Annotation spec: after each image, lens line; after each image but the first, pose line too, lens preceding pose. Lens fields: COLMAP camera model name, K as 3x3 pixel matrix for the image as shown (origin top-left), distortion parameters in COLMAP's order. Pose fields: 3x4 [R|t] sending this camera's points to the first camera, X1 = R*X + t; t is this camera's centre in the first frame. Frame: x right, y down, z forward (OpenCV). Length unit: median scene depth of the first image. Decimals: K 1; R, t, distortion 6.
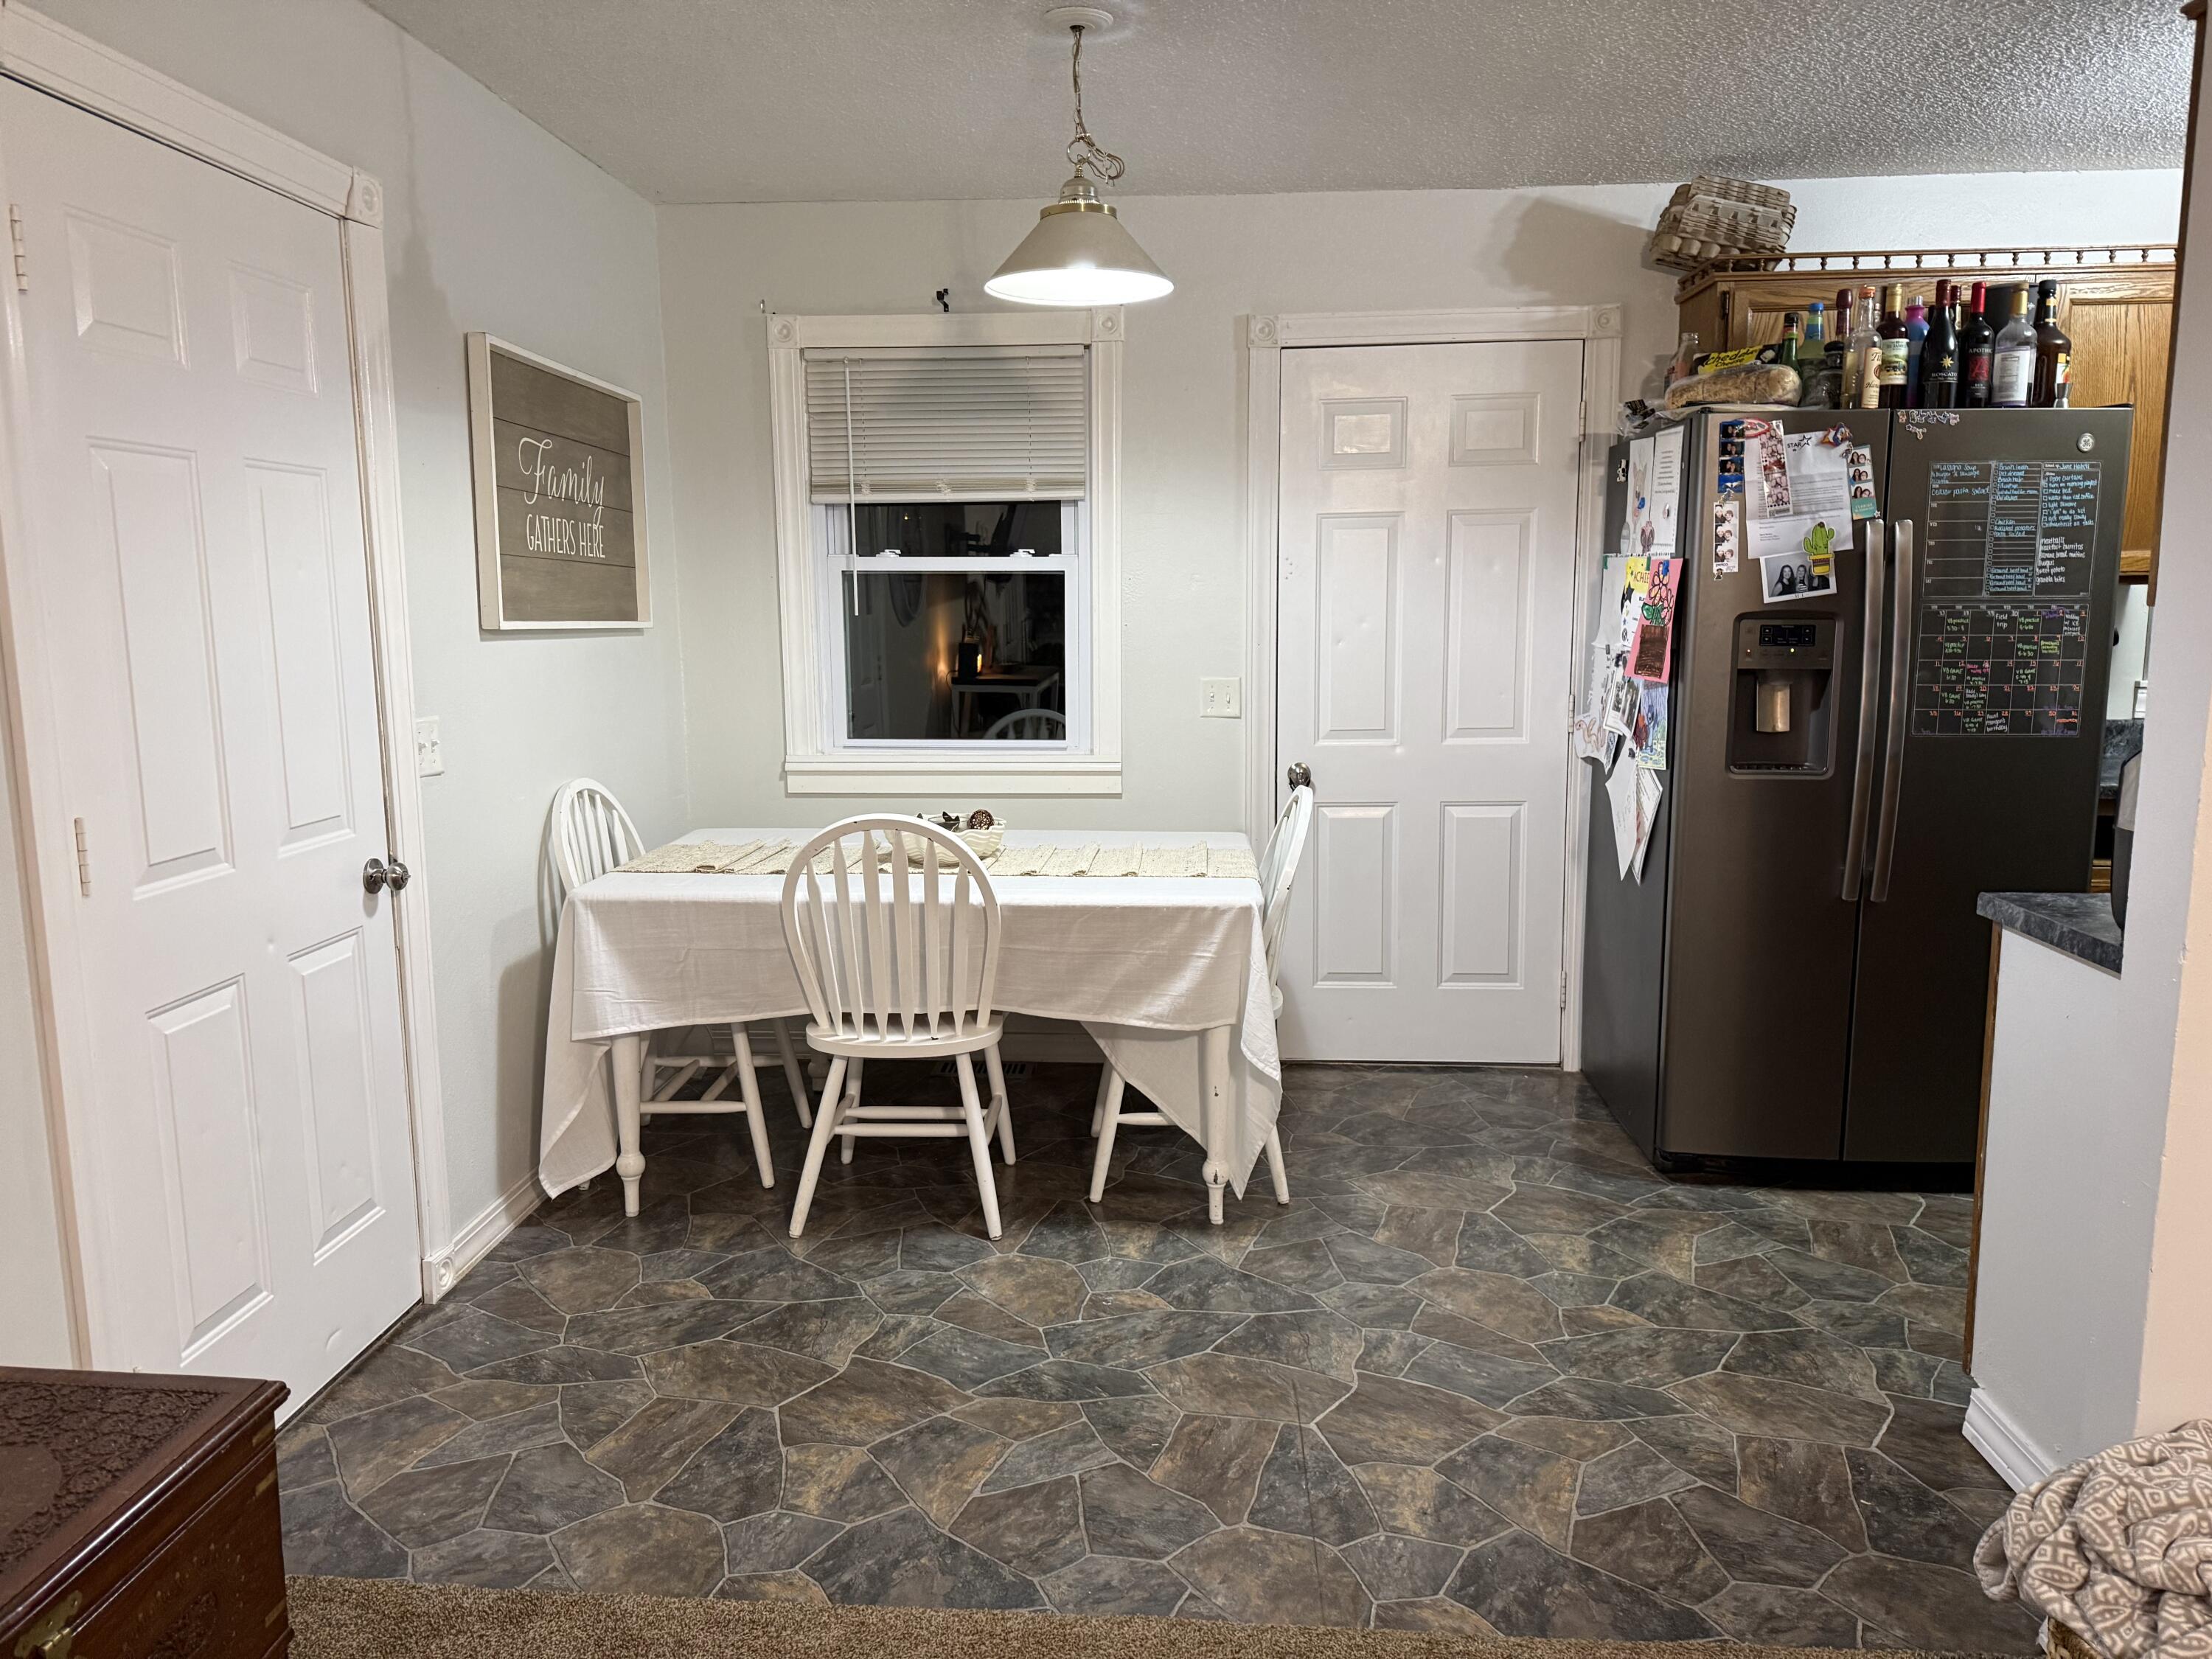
lens RADIAL K [[1550.6, 0, 1093.1], [0, 1550.6, 829.5], [0, 0, 1]] dist [0.053871, -0.079100]
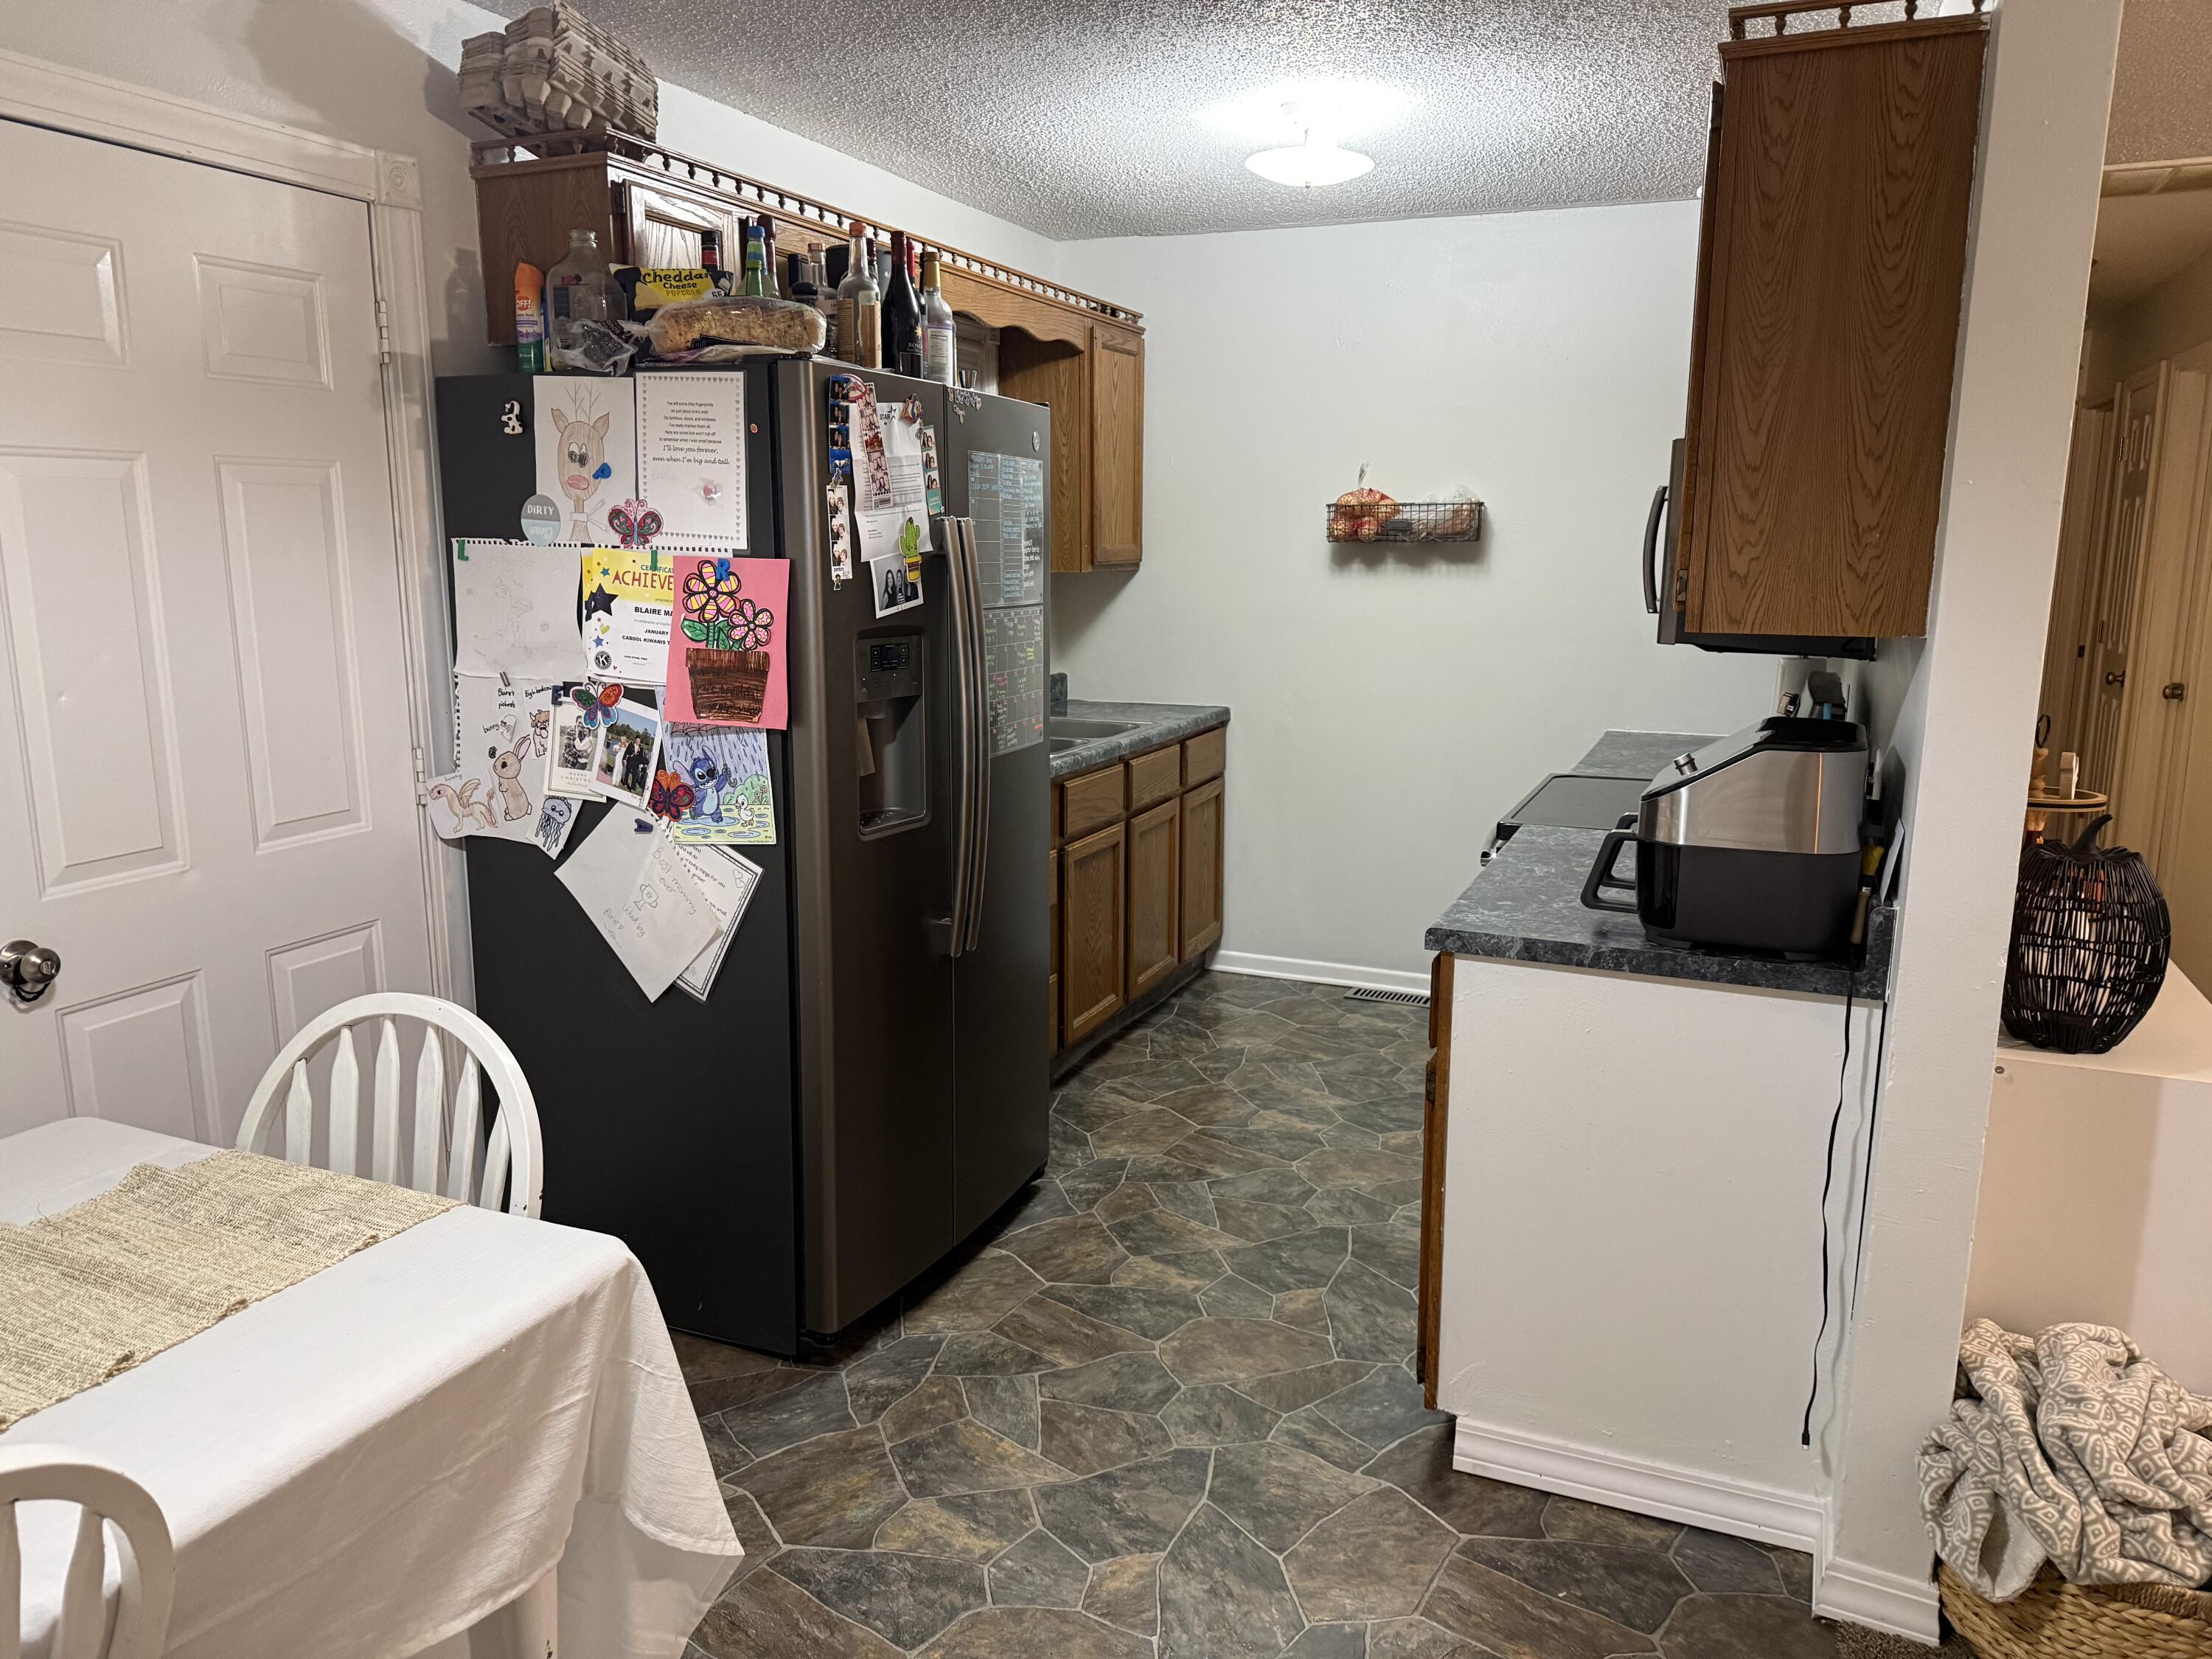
lens RADIAL K [[1550.6, 0, 1119.5], [0, 1550.6, 839.1], [0, 0, 1]] dist [0.053871, -0.079100]
pose [[0.334016, -0.167678, 0.927533, -0.273860], [0.131442, 0.982720, 0.130321, -0.121845], [-0.933357, 0.078387, 0.350285, 0.622347]]
